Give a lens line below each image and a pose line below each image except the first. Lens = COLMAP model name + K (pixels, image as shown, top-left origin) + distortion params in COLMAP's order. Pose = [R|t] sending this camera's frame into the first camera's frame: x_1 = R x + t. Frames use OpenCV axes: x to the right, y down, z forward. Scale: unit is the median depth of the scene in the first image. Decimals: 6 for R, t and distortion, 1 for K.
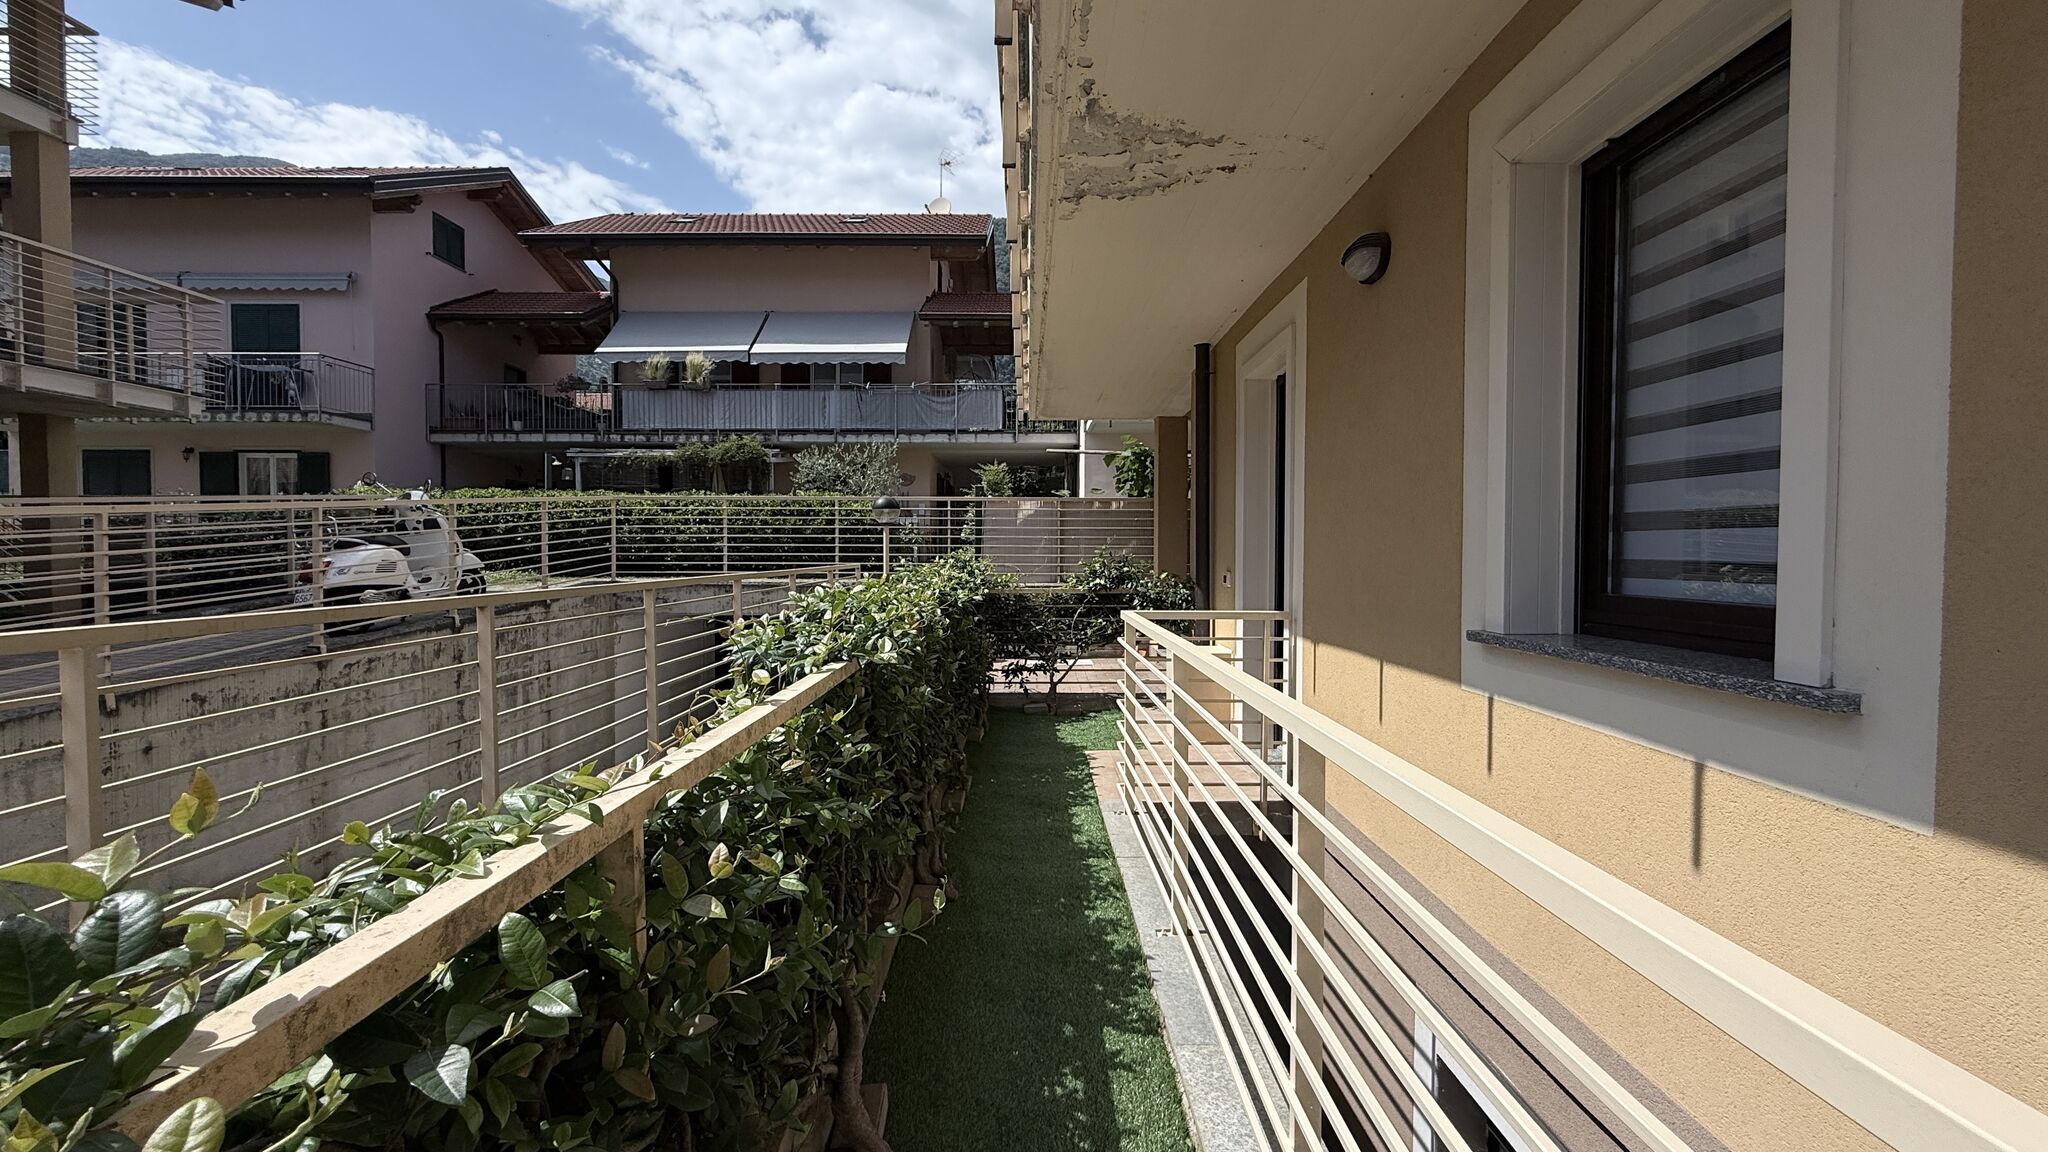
lens RADIAL K [[816.2, 0, 1016.9], [0, 816.2, 574.9], [0, 0, 1]] dist [0.000595, -0.000380]
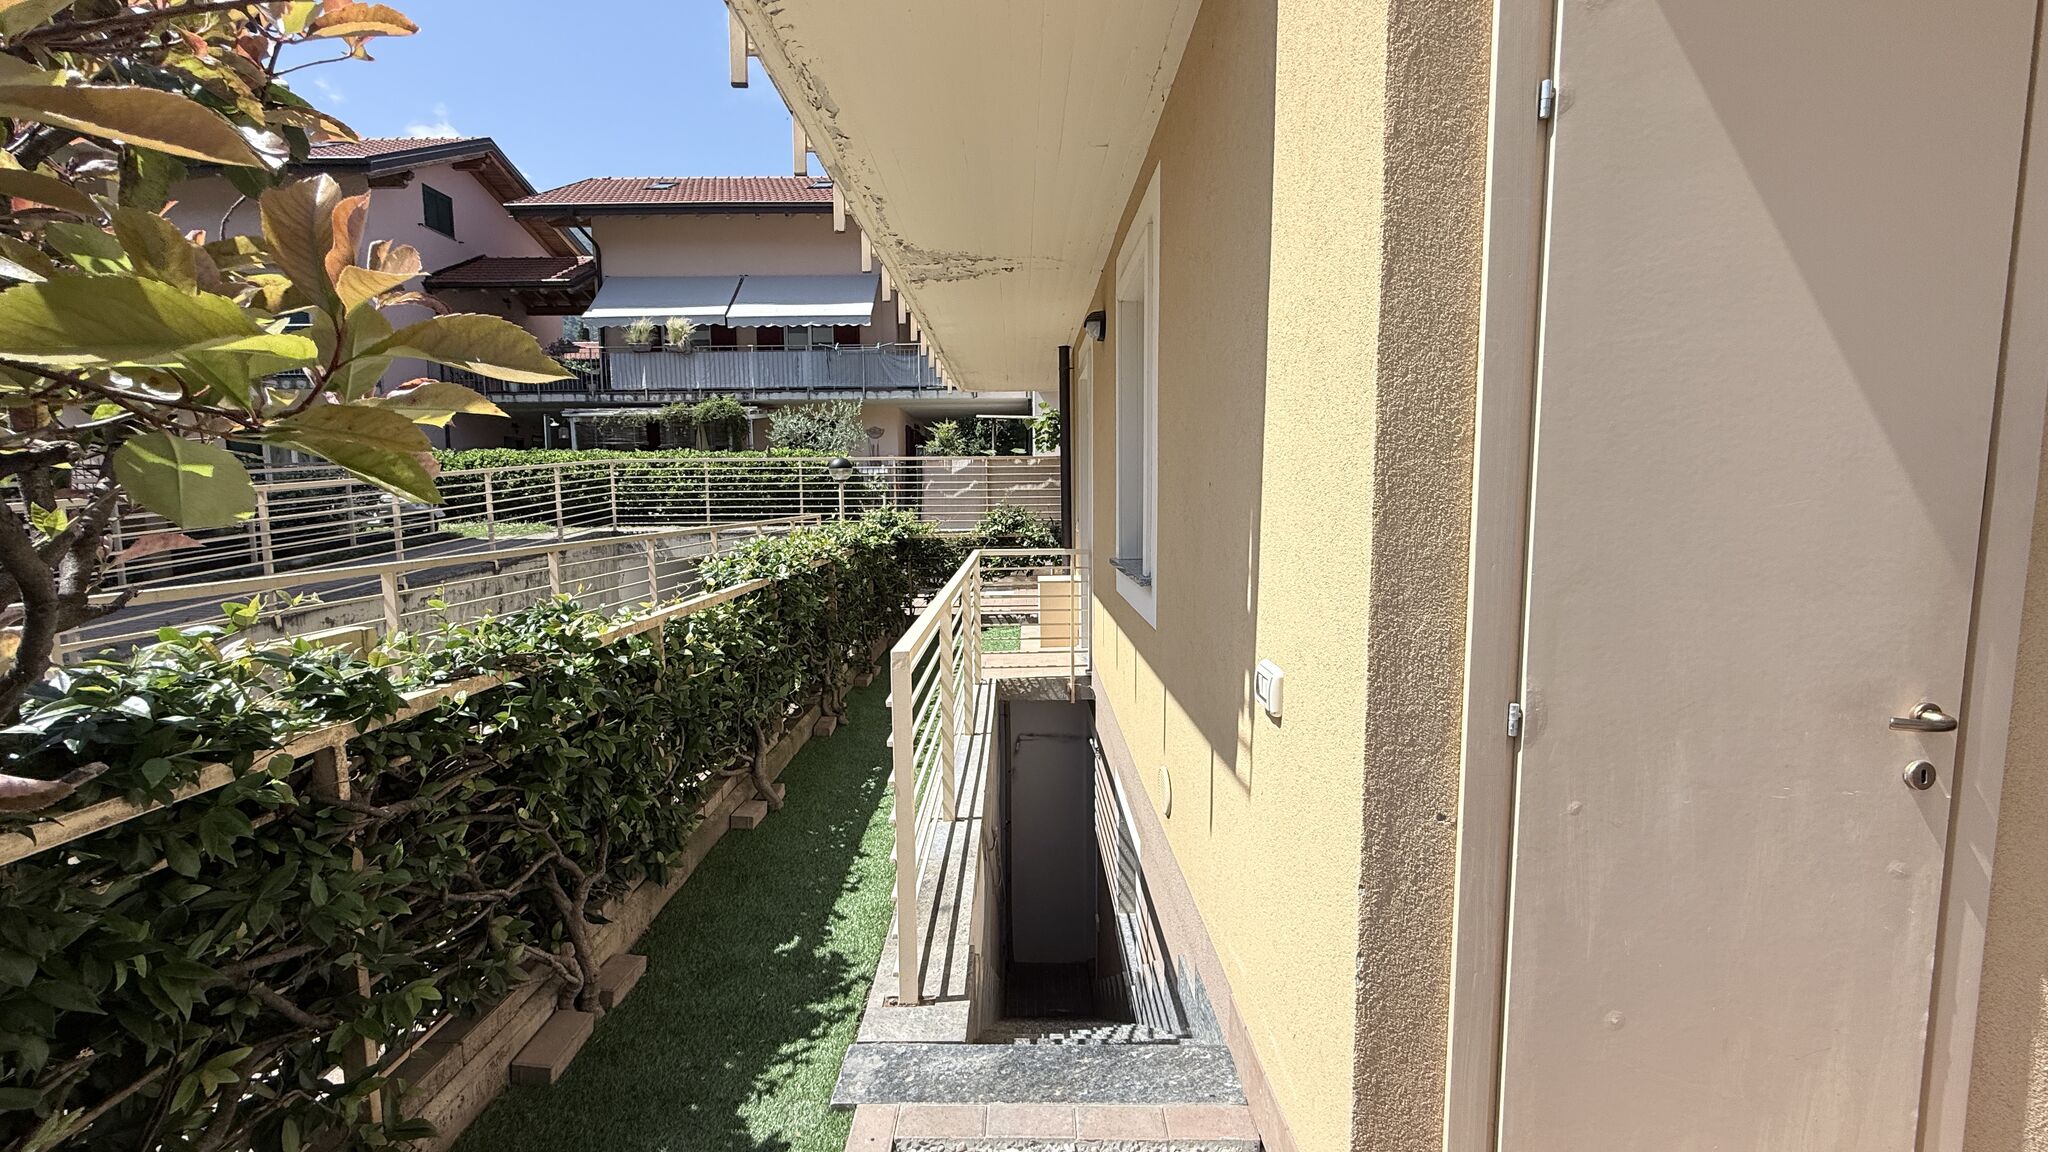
lens RADIAL K [[816.2, 0, 1020.5], [0, 816.2, 572.9], [0, 0, 1]] dist [0.000595, -0.000380]
pose [[0.999836, -0.013398, 0.012186, 0.046041], [0.012522, 0.997515, 0.069334, -0.003625], [-0.013084, -0.069170, 0.997519, -0.111740]]
